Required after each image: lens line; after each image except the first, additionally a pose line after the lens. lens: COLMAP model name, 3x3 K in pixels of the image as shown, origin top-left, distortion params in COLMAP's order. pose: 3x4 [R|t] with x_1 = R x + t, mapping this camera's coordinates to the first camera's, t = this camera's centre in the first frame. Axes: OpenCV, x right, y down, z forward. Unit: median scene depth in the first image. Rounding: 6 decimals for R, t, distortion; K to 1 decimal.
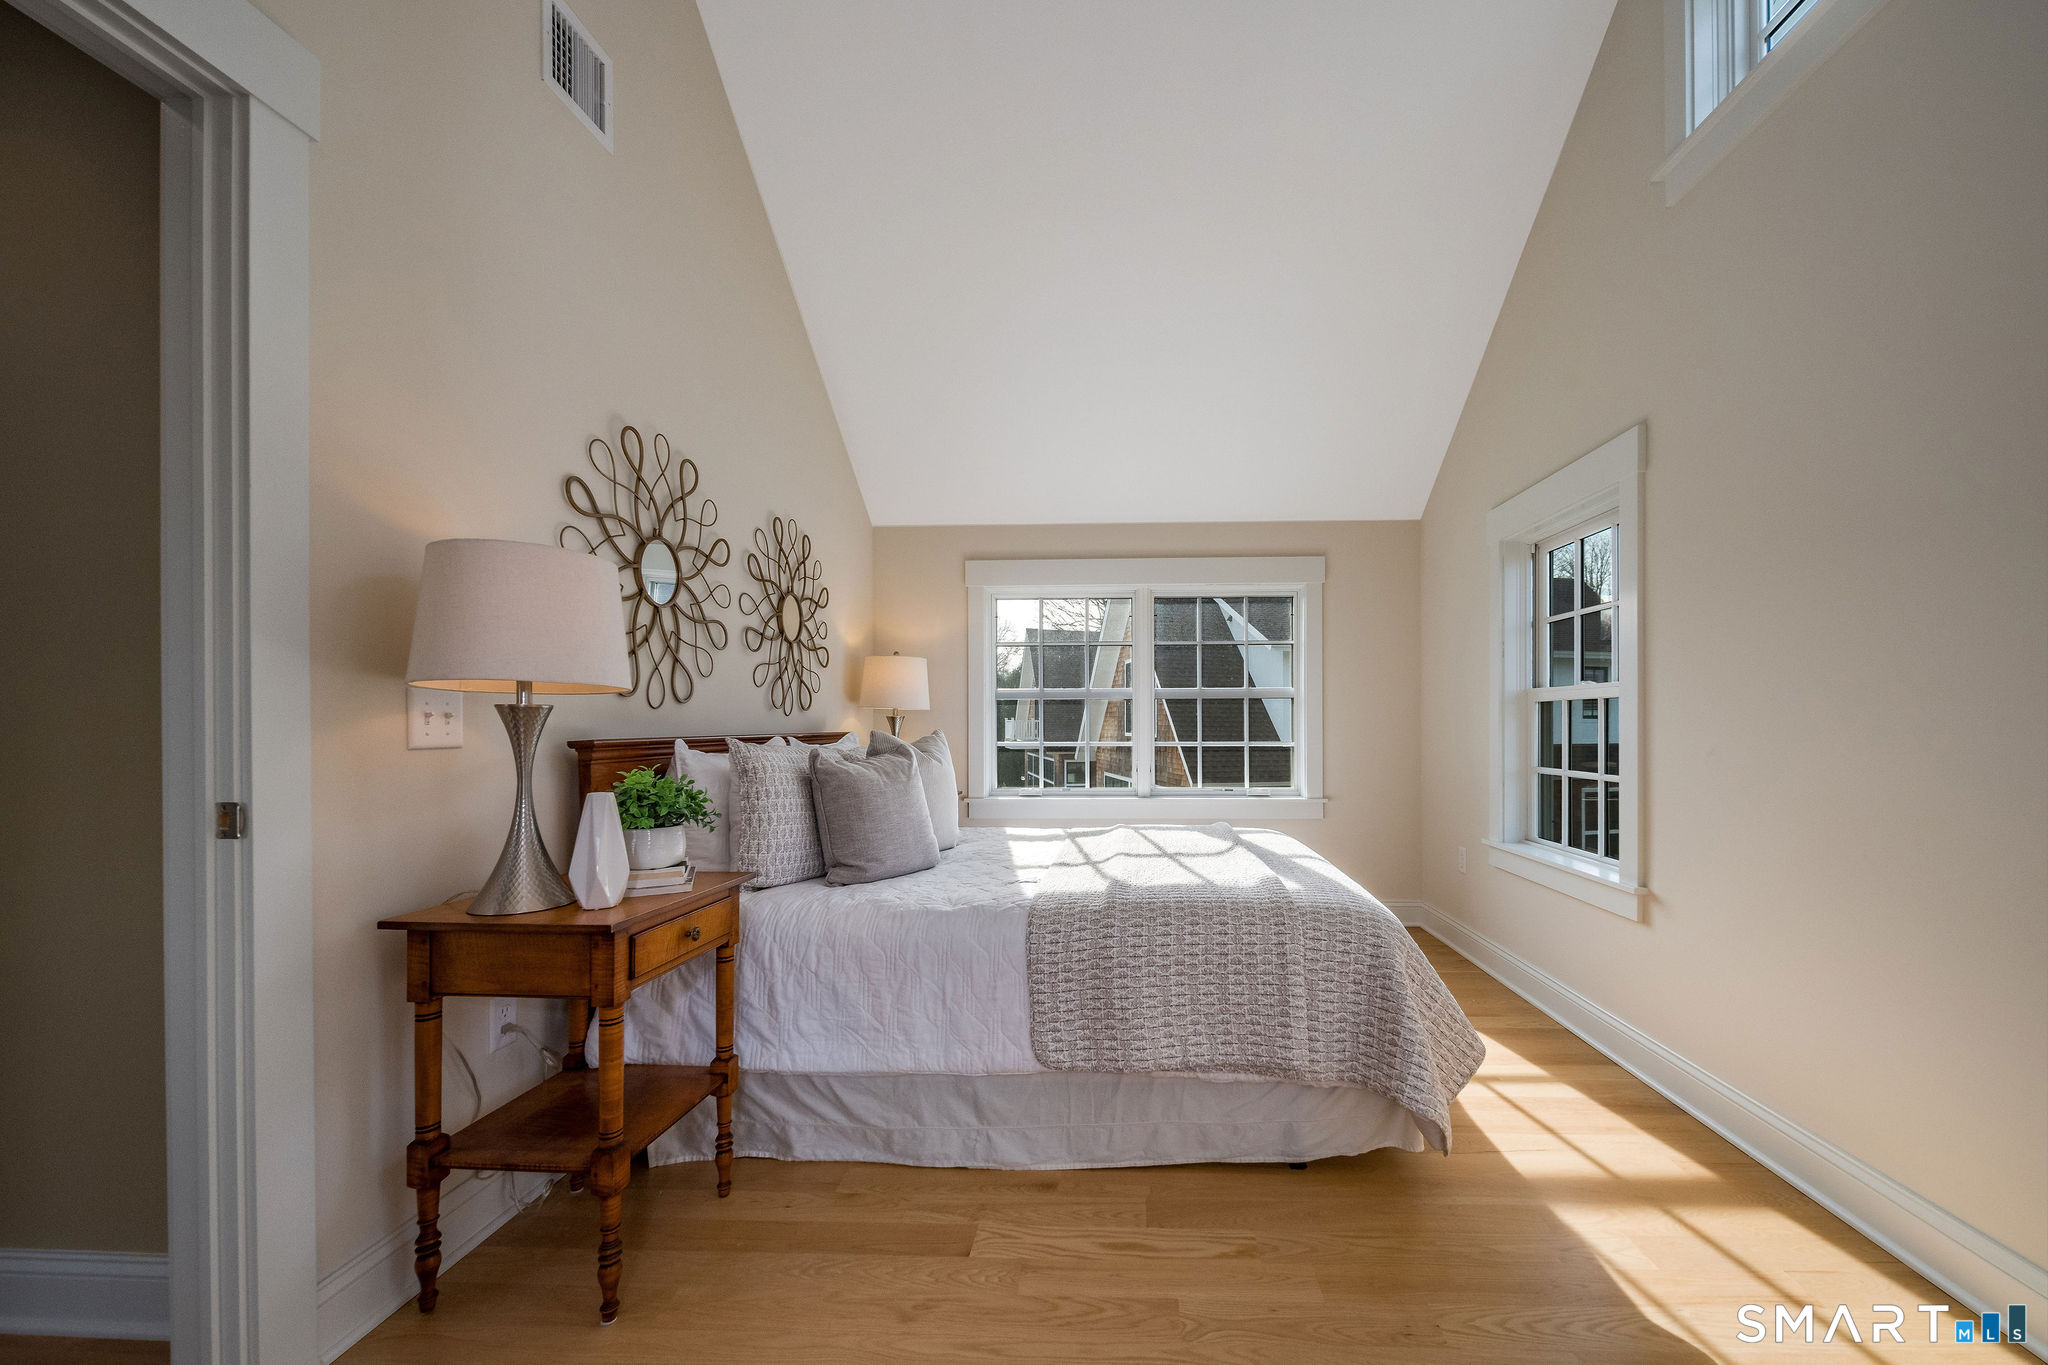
lens RADIAL K [[747.2, 0, 1139.8], [0, 747.2, 715.9], [0, 0, 1]] dist [0.000201, -0.000174]
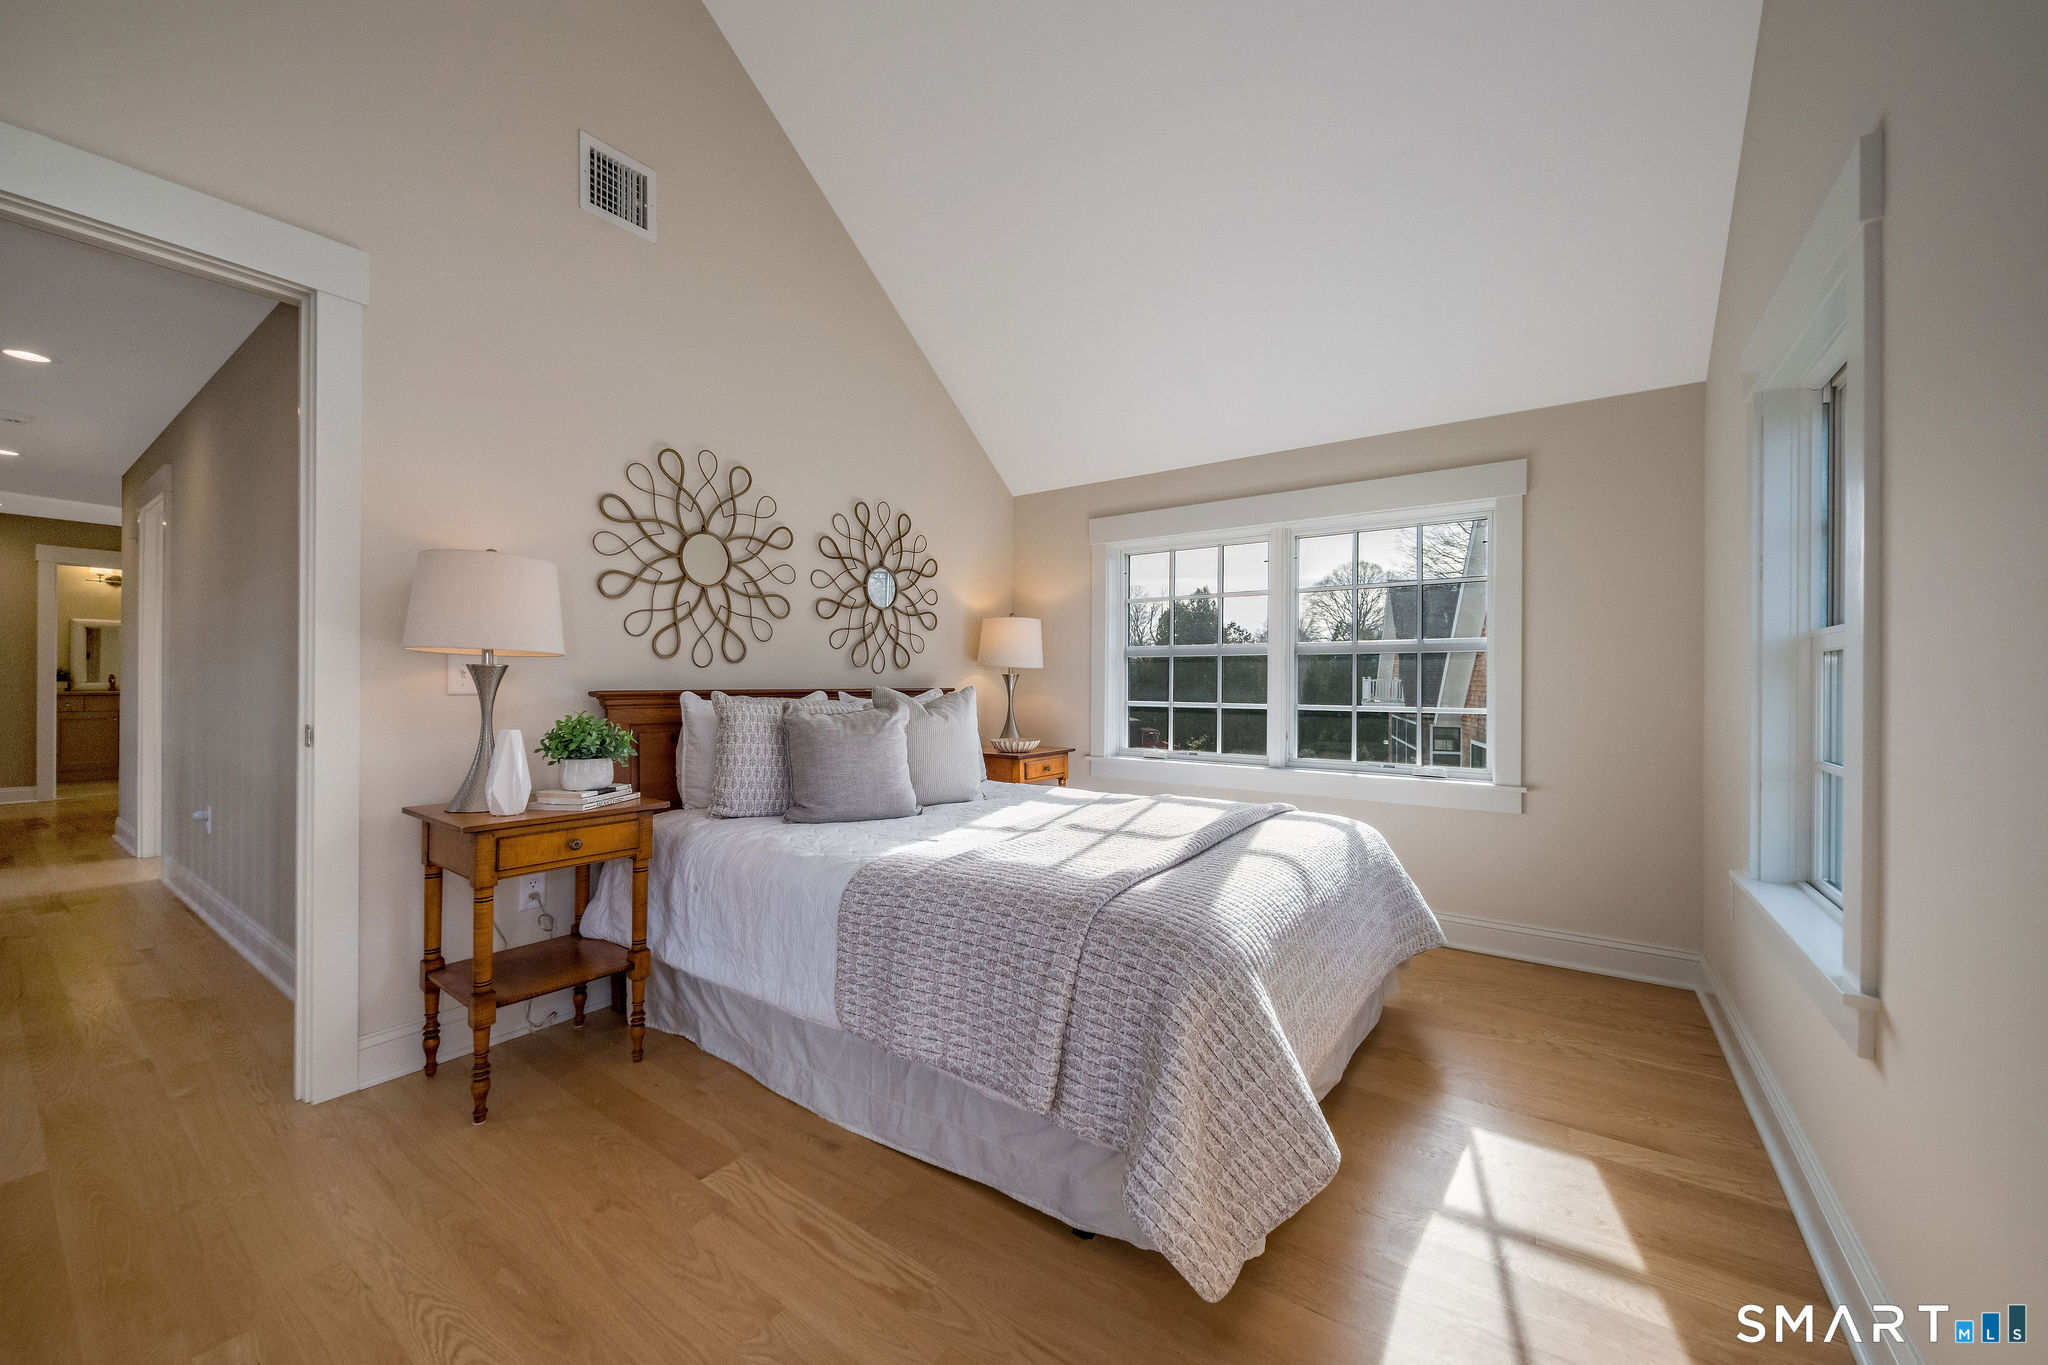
lens RADIAL K [[747.2, 0, 1048.3], [0, 747.2, 674.6], [0, 0, 1]] dist [0.000201, -0.000174]
pose [[0.834081, -0.000393, -0.551642, 0.610100], [0.000174, 1.000000, -0.000448, 0.003026], [0.551642, 0.000278, 0.834081, 0.303845]]
